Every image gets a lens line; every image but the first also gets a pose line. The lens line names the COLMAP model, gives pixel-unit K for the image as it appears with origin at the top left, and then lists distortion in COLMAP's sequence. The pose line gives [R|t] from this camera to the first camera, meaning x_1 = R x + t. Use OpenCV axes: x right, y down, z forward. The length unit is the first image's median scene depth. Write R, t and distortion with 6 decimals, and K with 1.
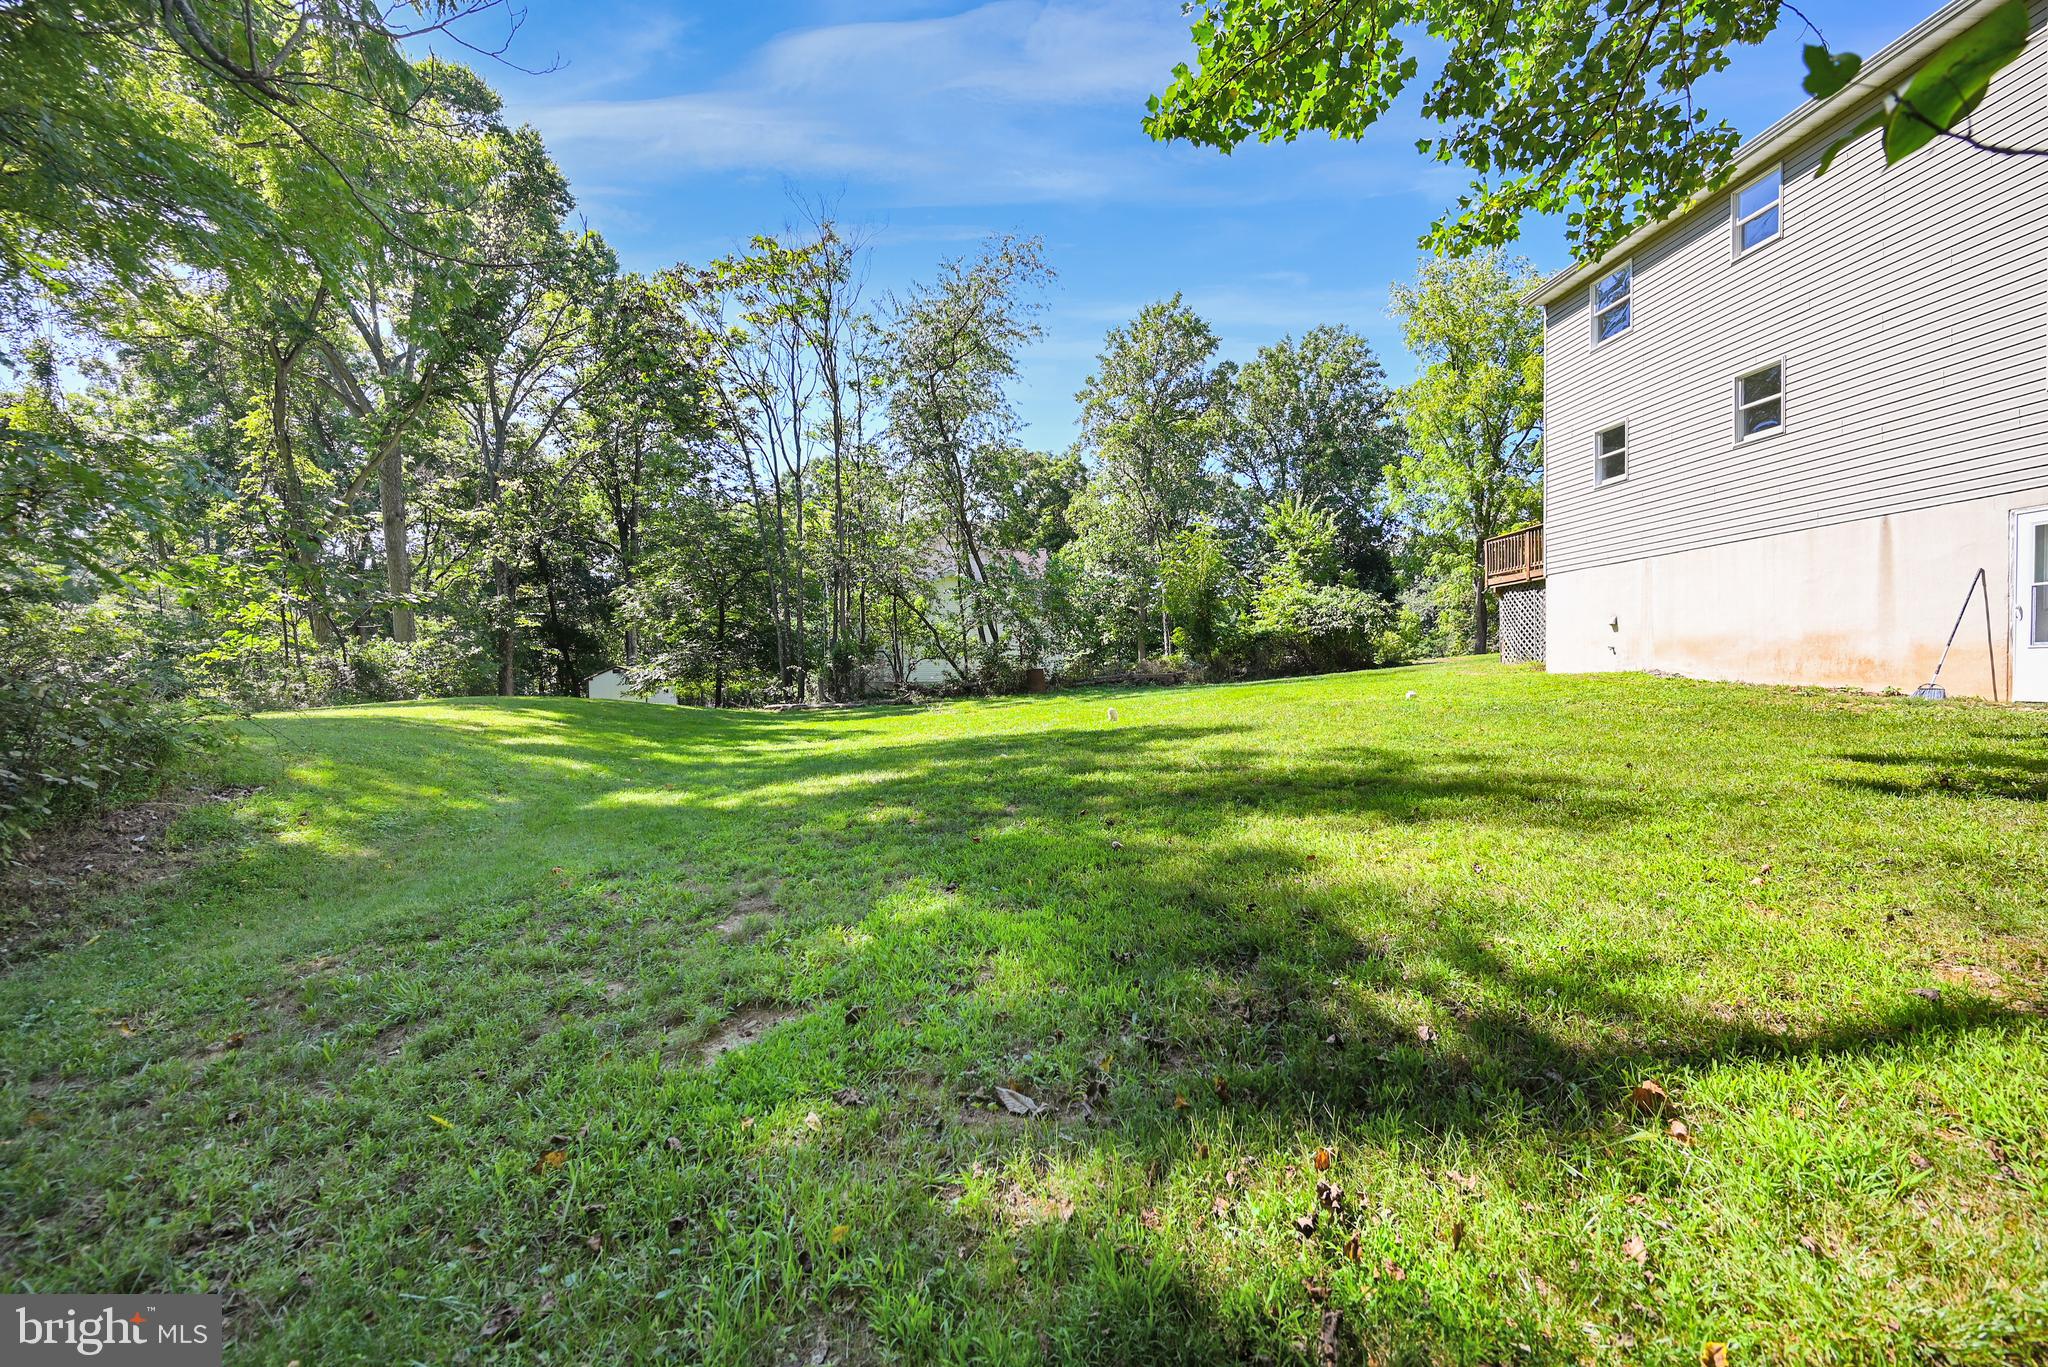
lens RADIAL K [[846.0, 0, 1020.4], [0, 846.0, 669.7], [0, 0, 1]] dist [0.000975, -0.000802]
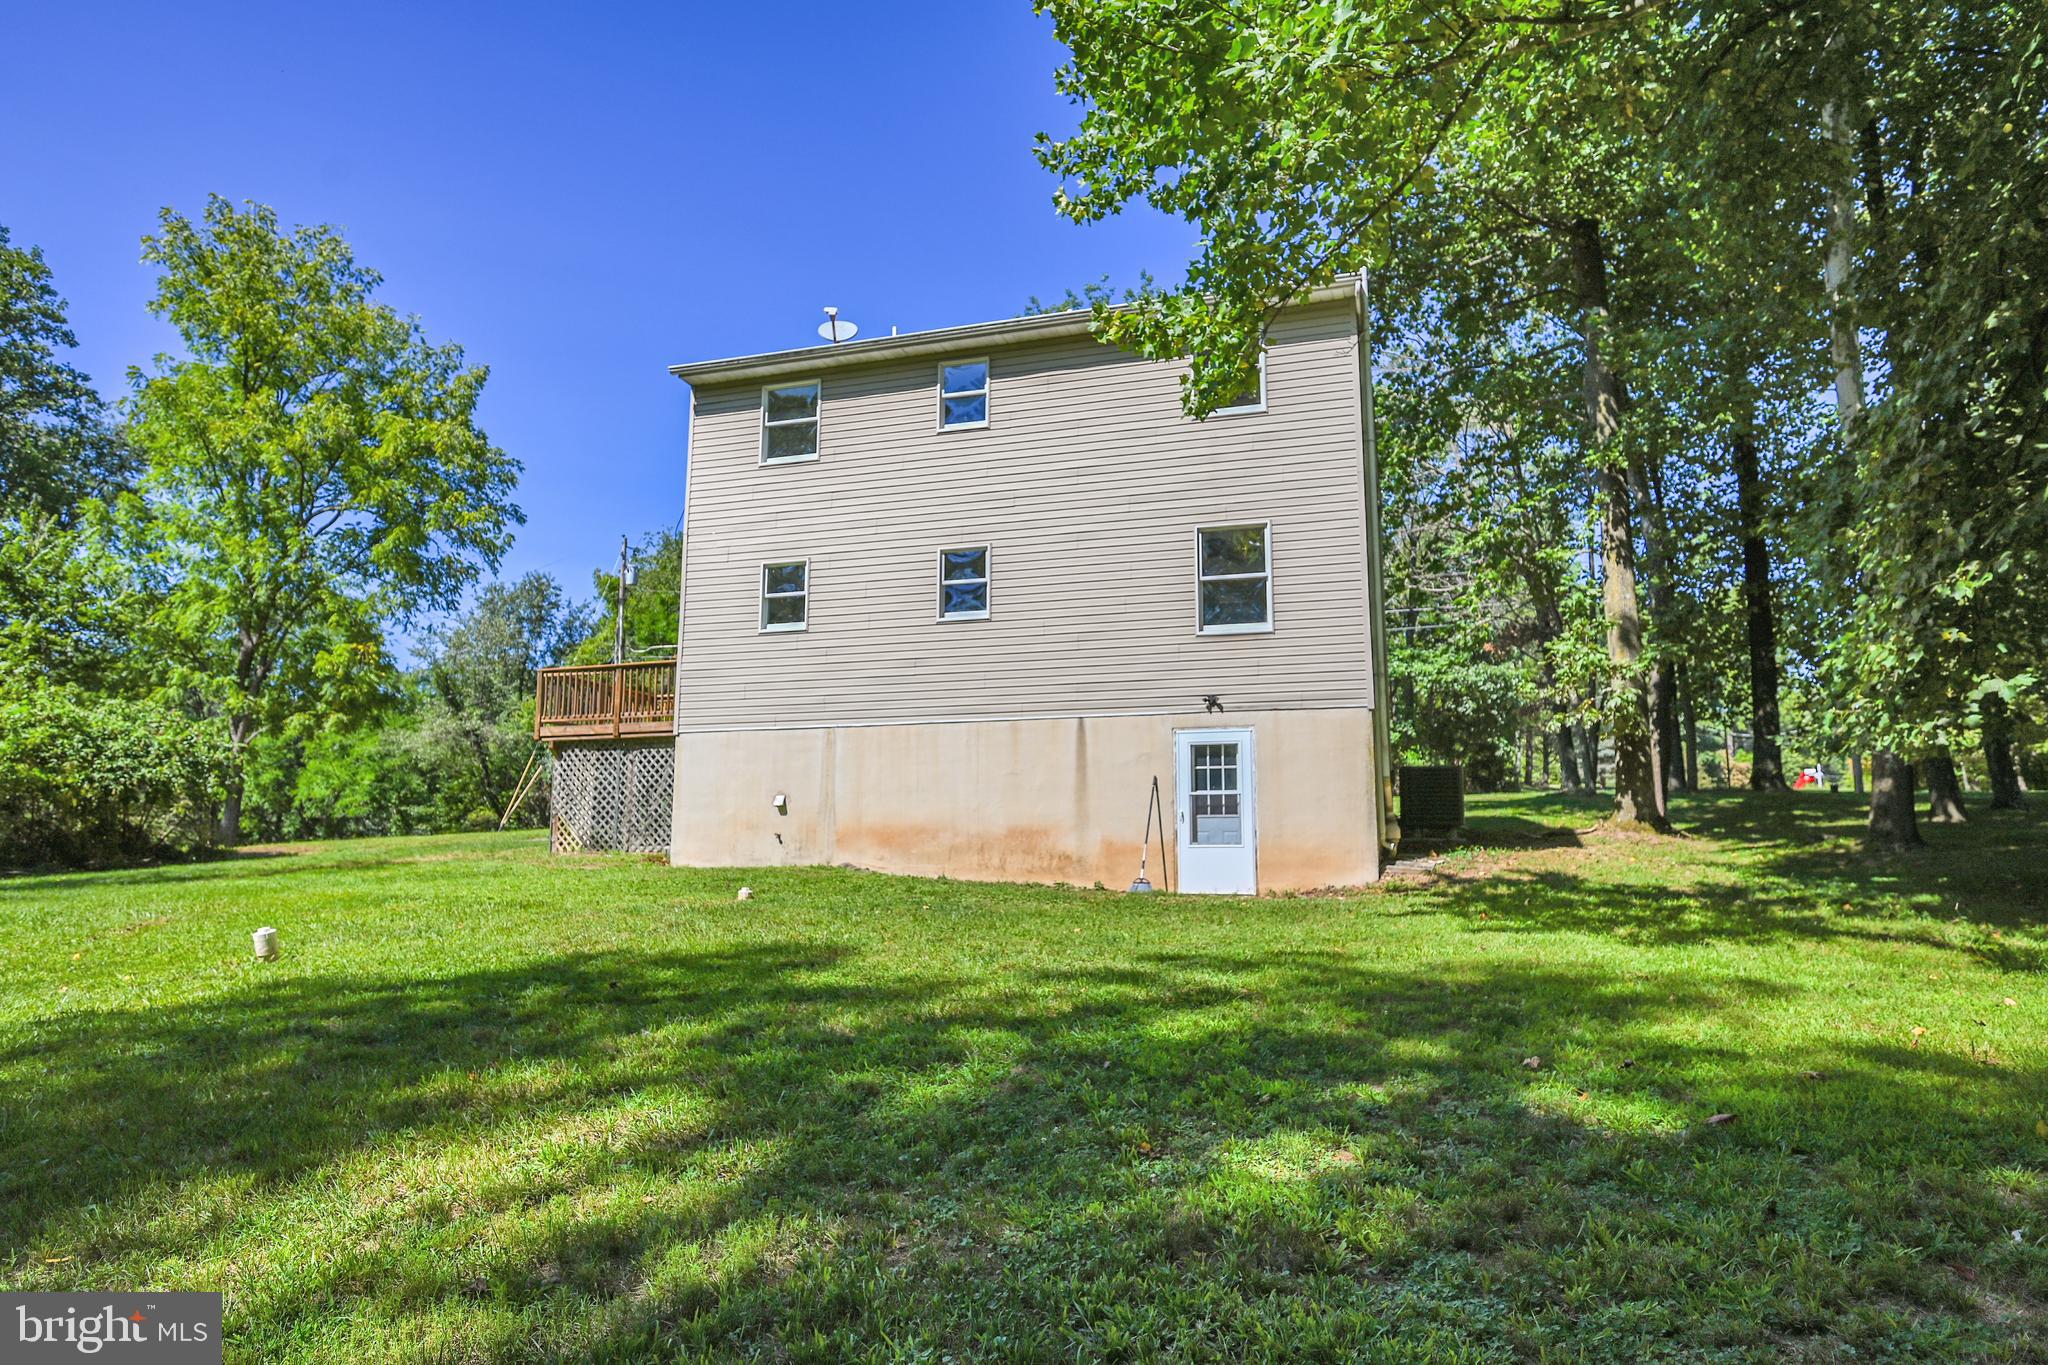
lens RADIAL K [[1250.4, 0, 1035.4], [0, 1250.4, 684.7], [0, 0, 1]] dist [0.001163, 0.000267]
pose [[0.359620, 0.140203, 0.922506, -0.328226], [-0.009228, 0.989133, -0.146732, 0.004807], [-0.933053, 0.044255, 0.357006, 0.361031]]
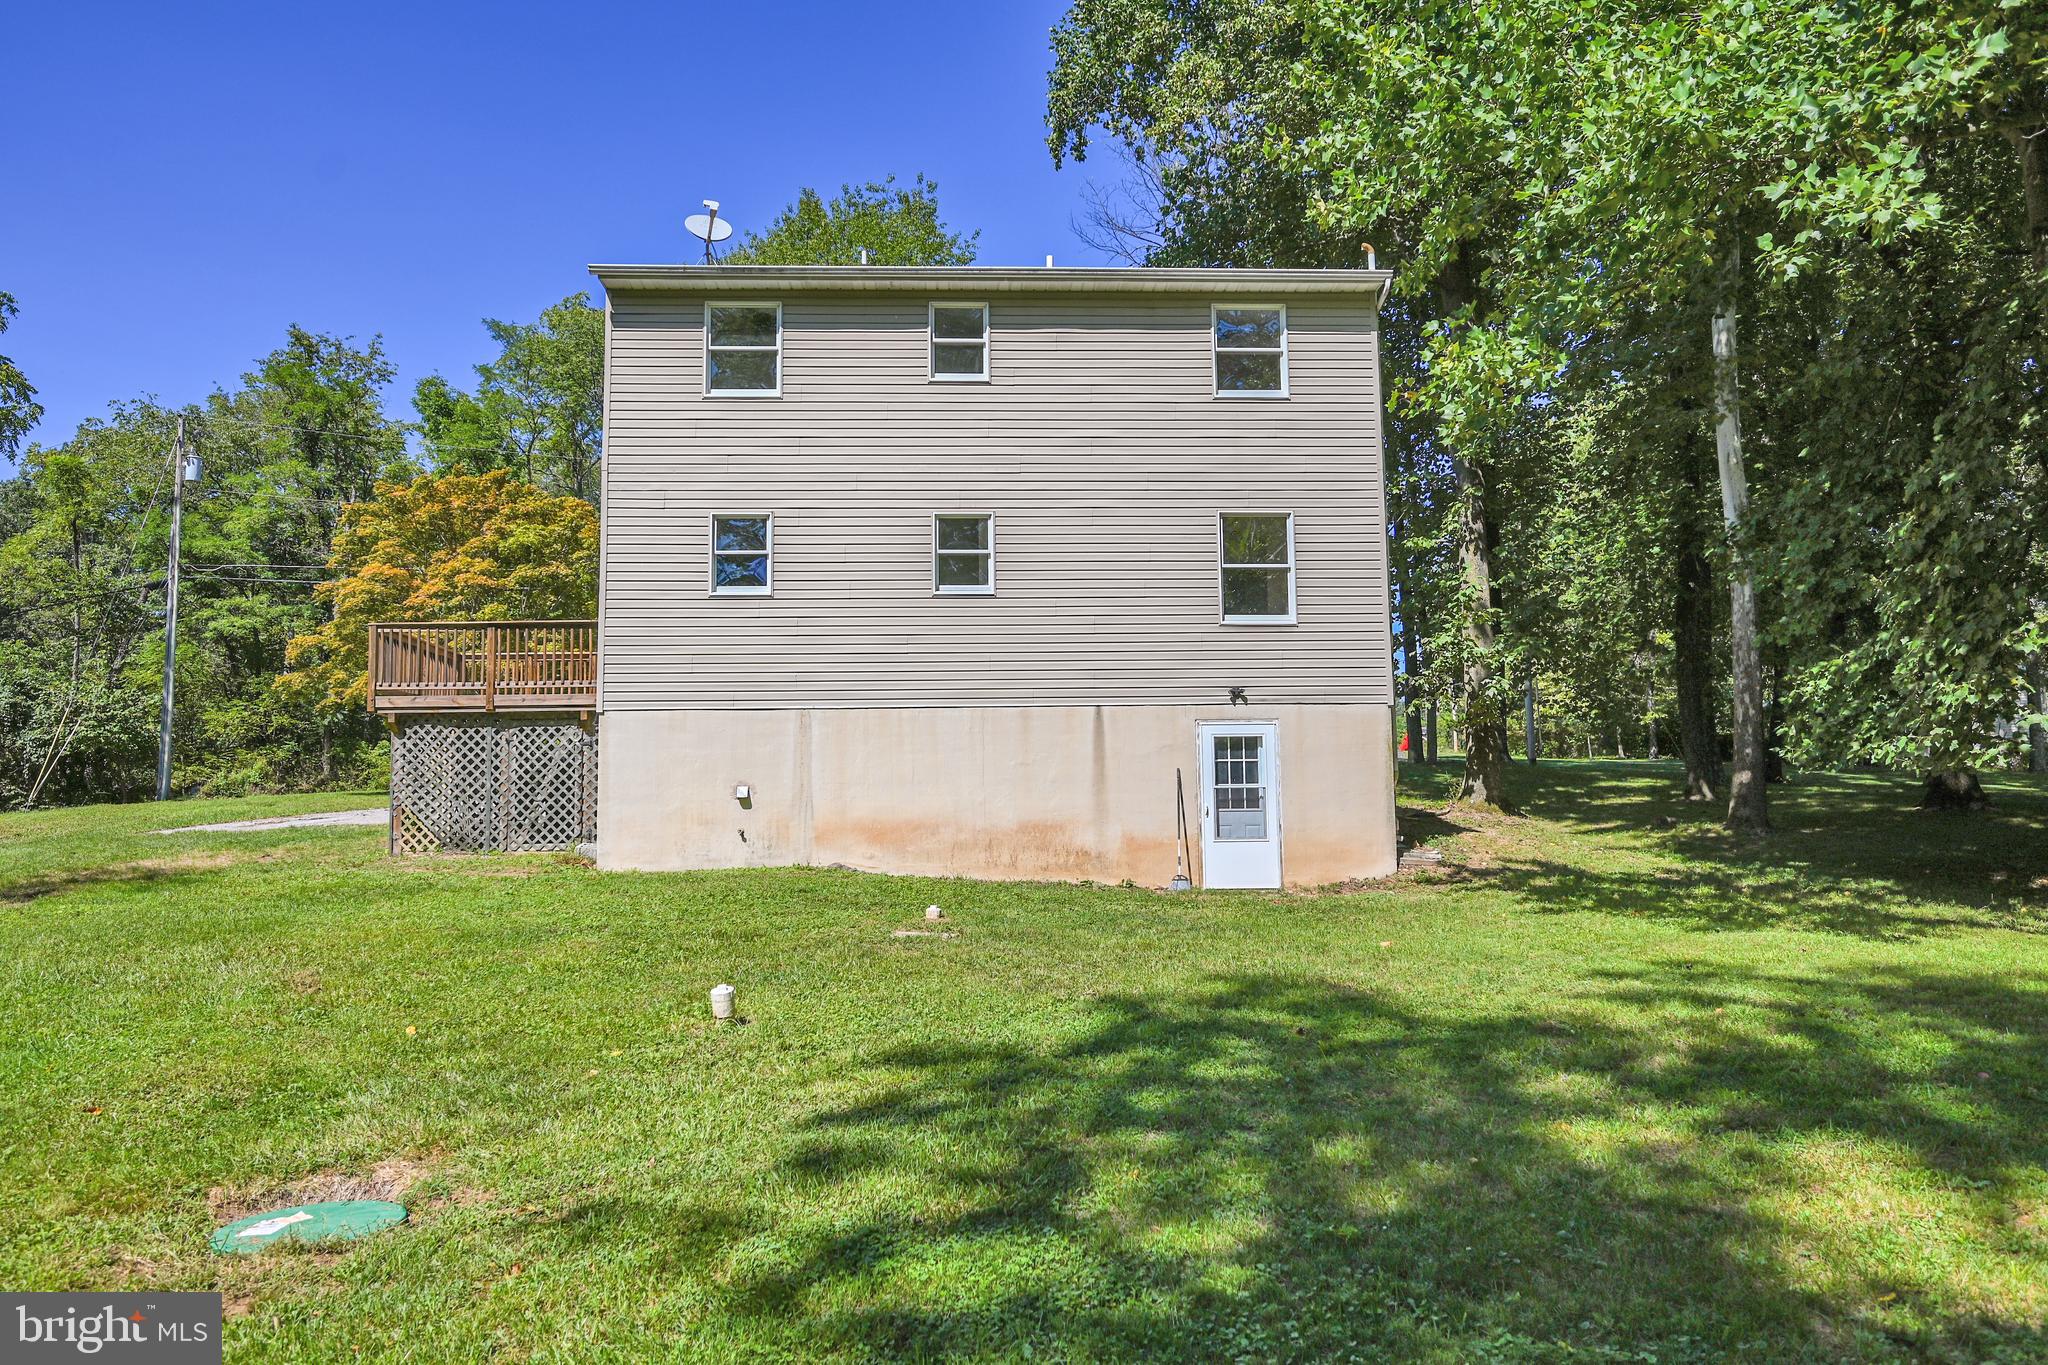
lens RADIAL K [[1435.5, 0, 1038.4], [0, 1435.5, 686.4], [0, 0, 1]] dist [0.004583, -0.003010]
pose [[0.013379, 0.098603, 0.995037, -0.491791], [0.003906, 0.995113, -0.098664, -0.028132], [-0.999903, 0.005207, 0.012928, 0.767822]]
